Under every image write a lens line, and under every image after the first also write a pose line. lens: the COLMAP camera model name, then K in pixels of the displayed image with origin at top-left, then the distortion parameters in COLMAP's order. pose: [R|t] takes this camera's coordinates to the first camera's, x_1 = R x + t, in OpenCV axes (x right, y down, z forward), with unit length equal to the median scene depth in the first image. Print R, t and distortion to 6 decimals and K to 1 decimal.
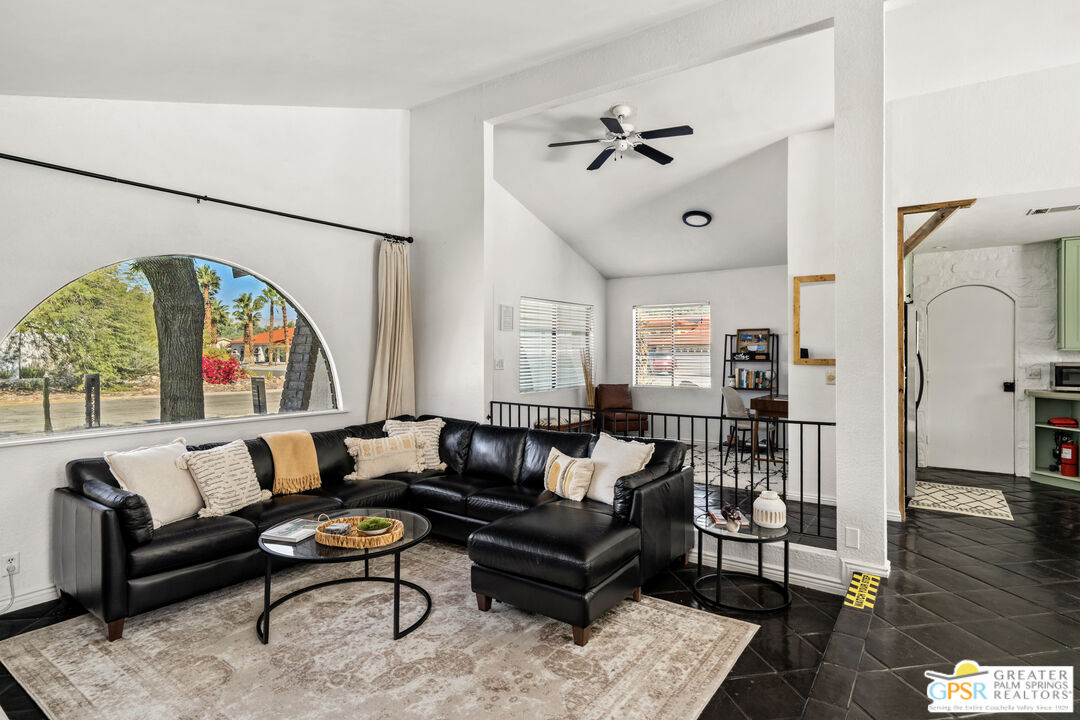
lens RADIAL K [[577.1, 0, 503.4], [0, 577.1, 342.7], [0, 0, 1]] dist [-0.026857, 0.020779]
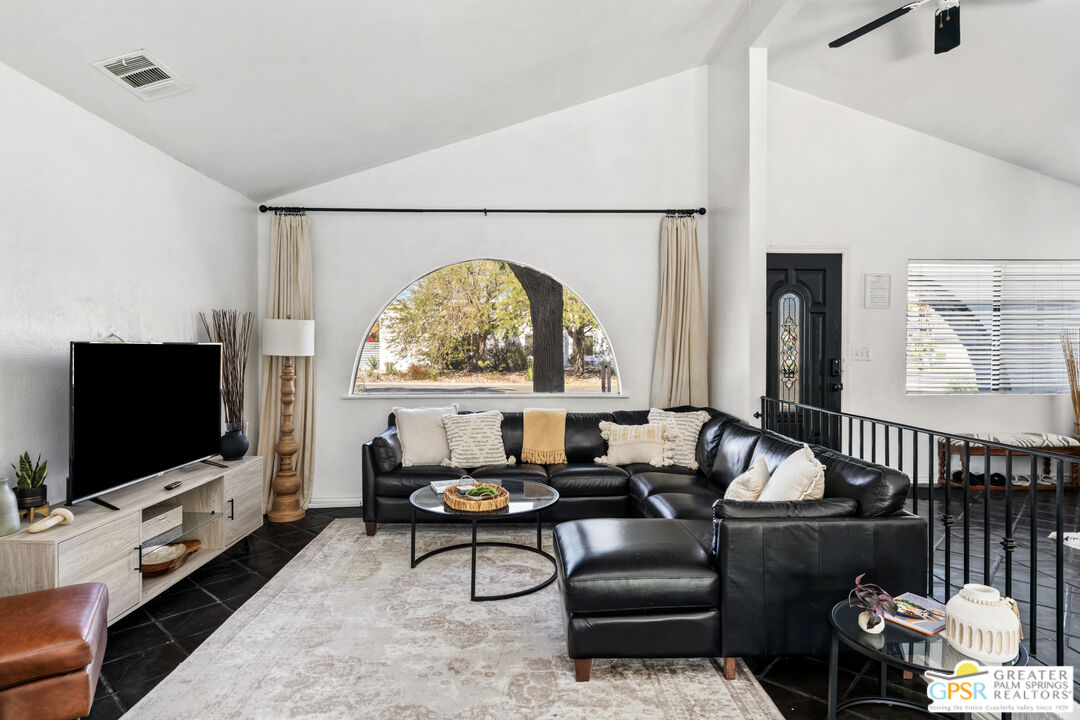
lens RADIAL K [[582.1, 0, 540.0], [0, 582.1, 360.0], [0, 0, 1]] dist [-0.018701, -0.000239]
pose [[0.622023, 0.010884, -0.782923, 0.480510], [0.012128, 0.999649, 0.023533, 0.033384], [0.782905, -0.024134, 0.621673, 0.294233]]
